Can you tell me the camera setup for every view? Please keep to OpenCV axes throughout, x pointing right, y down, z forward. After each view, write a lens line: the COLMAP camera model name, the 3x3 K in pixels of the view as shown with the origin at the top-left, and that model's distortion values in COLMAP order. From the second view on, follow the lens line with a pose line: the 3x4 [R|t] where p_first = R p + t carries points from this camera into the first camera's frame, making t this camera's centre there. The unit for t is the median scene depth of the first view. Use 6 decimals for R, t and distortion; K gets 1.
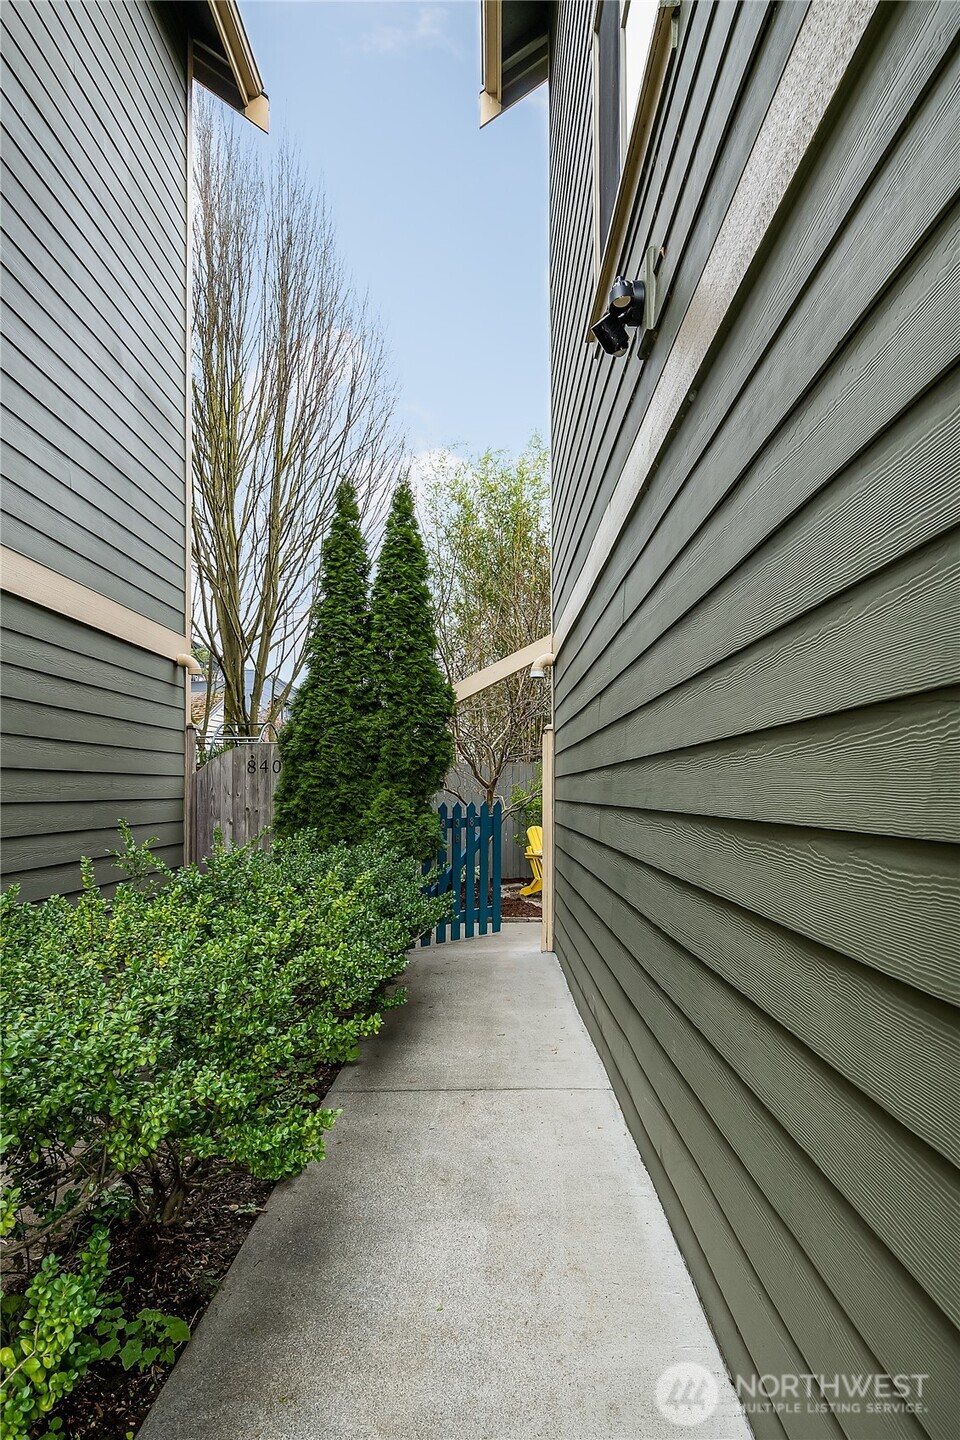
lens RADIAL K [[853.3, 0, 483.1], [0, 853.3, 723.8], [0, 0, 1]] dist [0.004957, 0.000586]
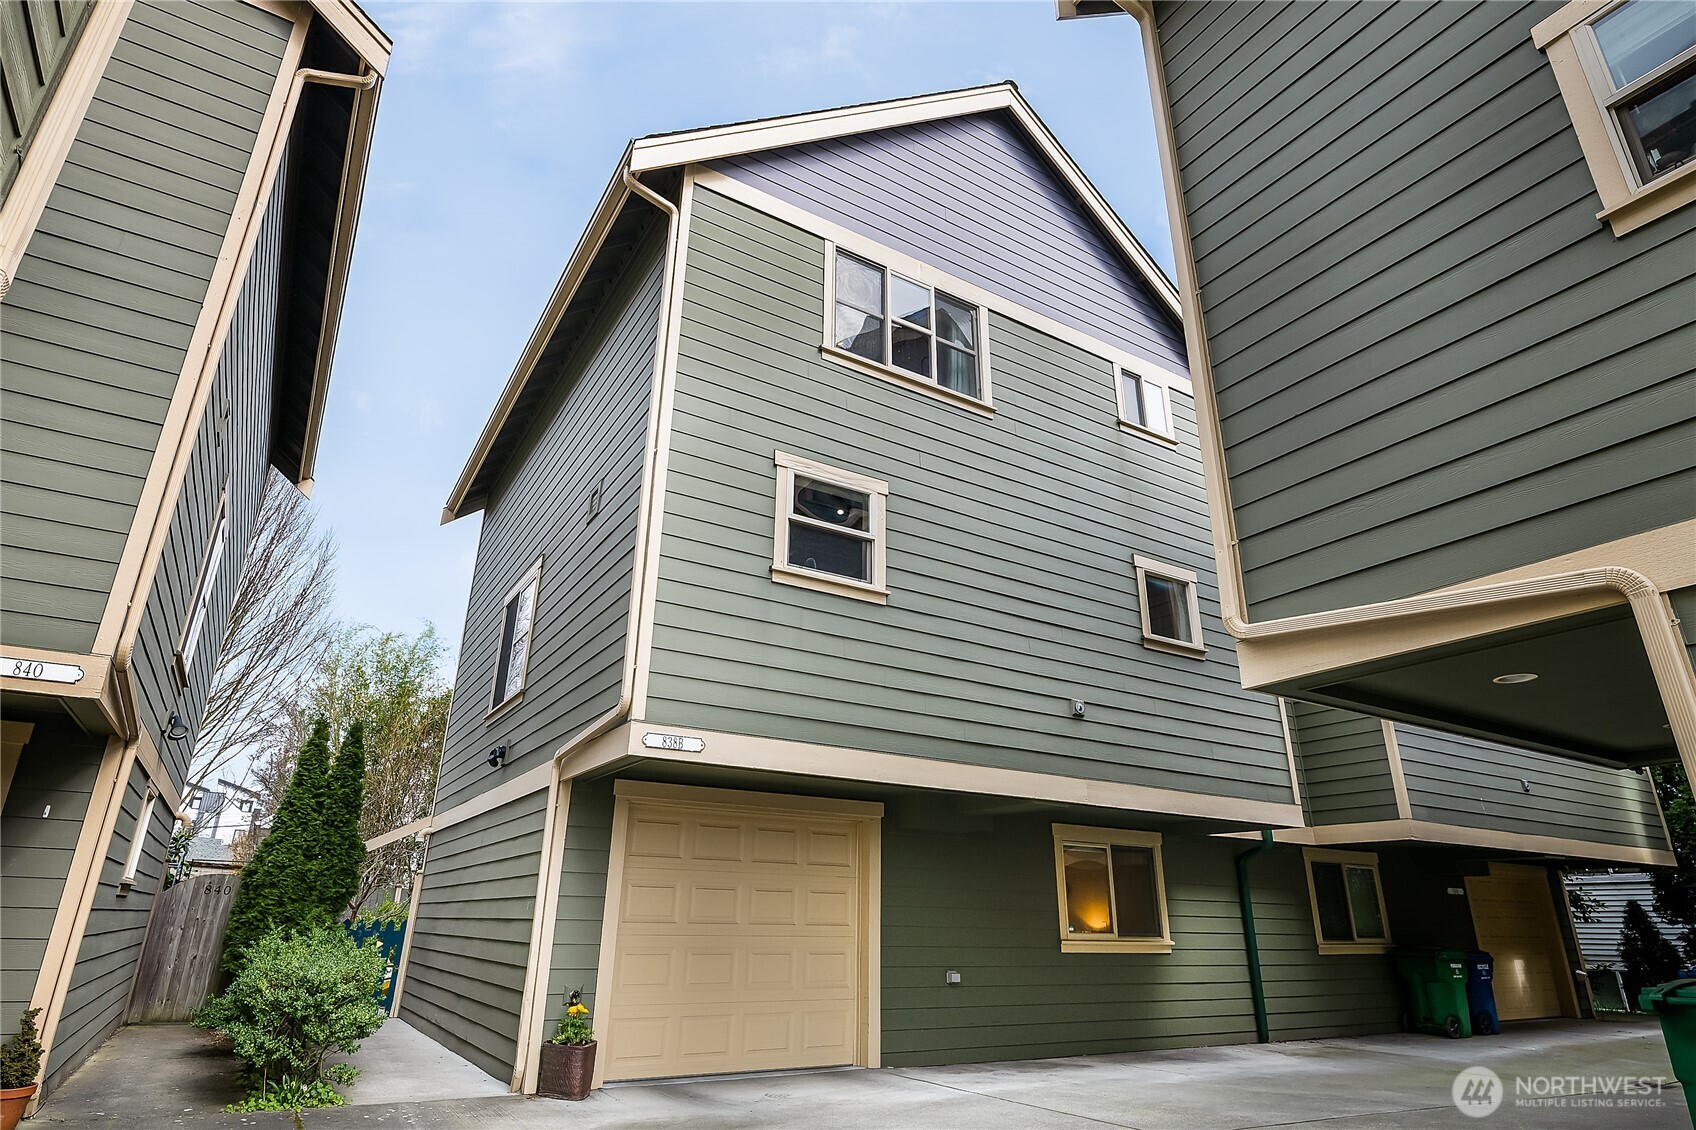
lens RADIAL K [[925.3, 0, 840.1], [0, 925.3, 568.0], [0, 0, 1]] dist [-0.007507, -0.001236]
pose [[0.848267, 0.202154, 0.489467, -0.251847], [-0.058364, 0.954330, -0.292999, -0.088247], [-0.526343, 0.219974, 0.821325, -1.151228]]
